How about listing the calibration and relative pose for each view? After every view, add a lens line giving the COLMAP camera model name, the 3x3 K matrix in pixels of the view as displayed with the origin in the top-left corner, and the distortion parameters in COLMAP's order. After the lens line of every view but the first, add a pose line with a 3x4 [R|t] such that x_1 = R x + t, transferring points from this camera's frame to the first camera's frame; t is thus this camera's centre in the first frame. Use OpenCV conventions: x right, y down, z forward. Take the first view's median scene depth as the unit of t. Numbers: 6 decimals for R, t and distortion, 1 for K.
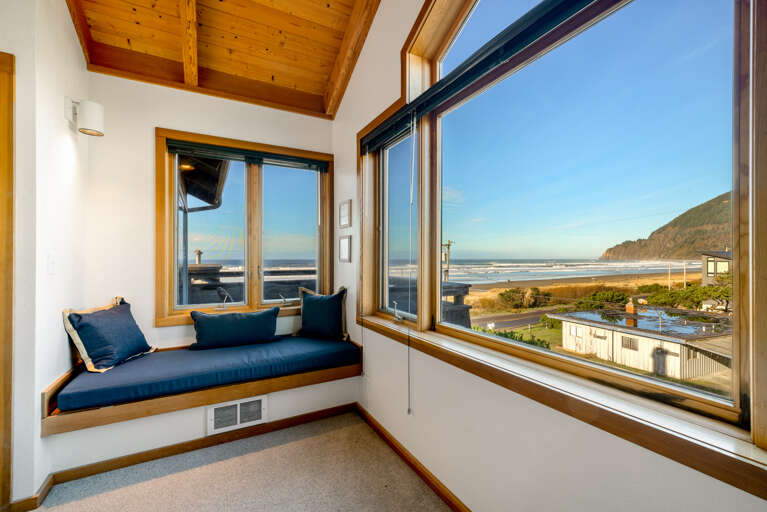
lens RADIAL K [[300.6, 0, 383.5], [0, 300.6, 256.0], [0, 0, 1]] dist [0.000032, -0.000017]
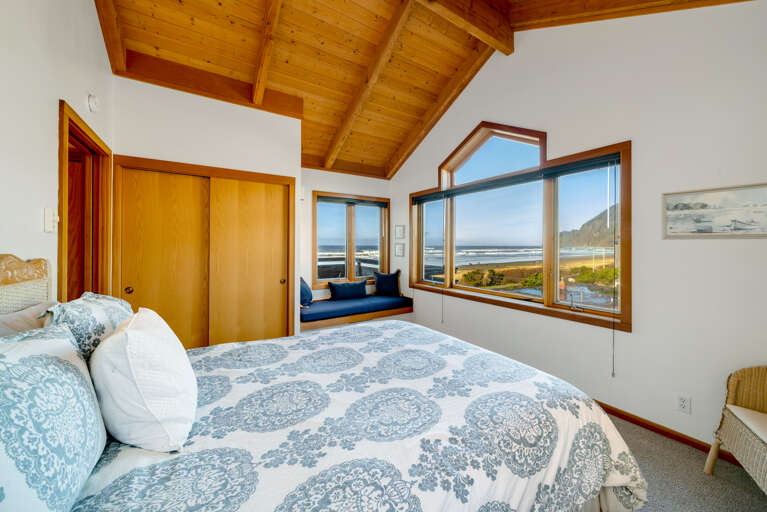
lens RADIAL K [[265.7, 0, 382.3], [0, 265.7, 244.3], [0, 0, 1]] dist [-0.007491, -0.000062]
pose [[0.997089, 0.005158, 0.076077, -0.359161], [-0.005813, 0.999948, 0.008395, -0.072052], [-0.076030, -0.008813, 0.997067, -0.686987]]
